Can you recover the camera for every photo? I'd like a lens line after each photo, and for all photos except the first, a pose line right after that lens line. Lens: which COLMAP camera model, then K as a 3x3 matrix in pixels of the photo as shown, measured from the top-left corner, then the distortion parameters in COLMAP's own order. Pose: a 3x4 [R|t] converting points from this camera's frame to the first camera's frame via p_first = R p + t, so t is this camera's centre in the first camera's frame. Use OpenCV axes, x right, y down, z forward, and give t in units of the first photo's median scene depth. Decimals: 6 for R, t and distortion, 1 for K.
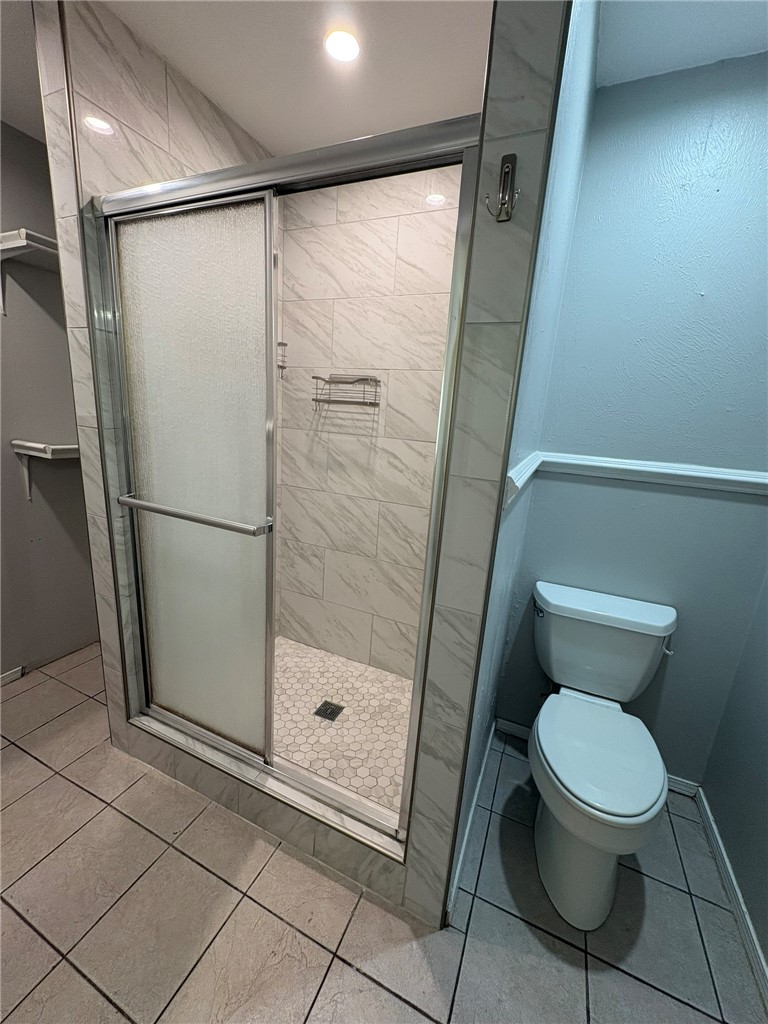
lens RADIAL K [[405.5, 0, 382.2], [0, 405.5, 514.4], [0, 0, 1]] dist [-0.001521, -0.000454]
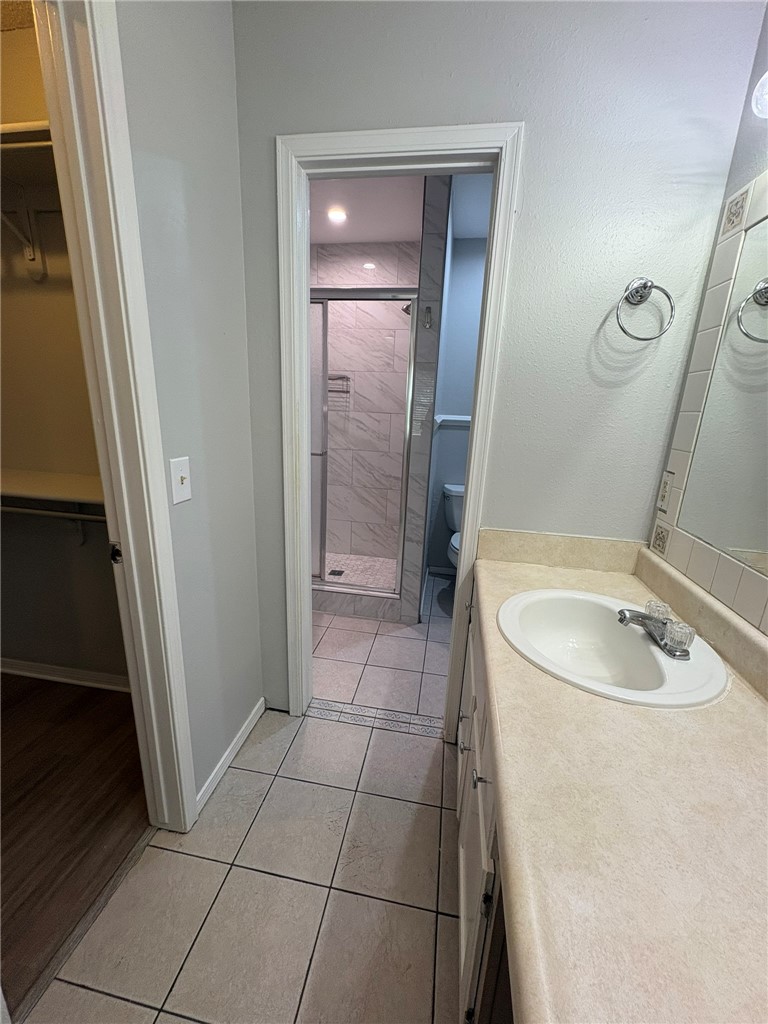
lens RADIAL K [[405.5, 0, 385.8], [0, 405.5, 511.0], [0, 0, 1]] dist [-0.001521, -0.000454]
pose [[0.966190, -0.086298, 0.242959, -0.324590], [0.079232, 0.996104, 0.038725, 0.175915], [-0.245354, -0.018165, 0.969263, -0.706374]]
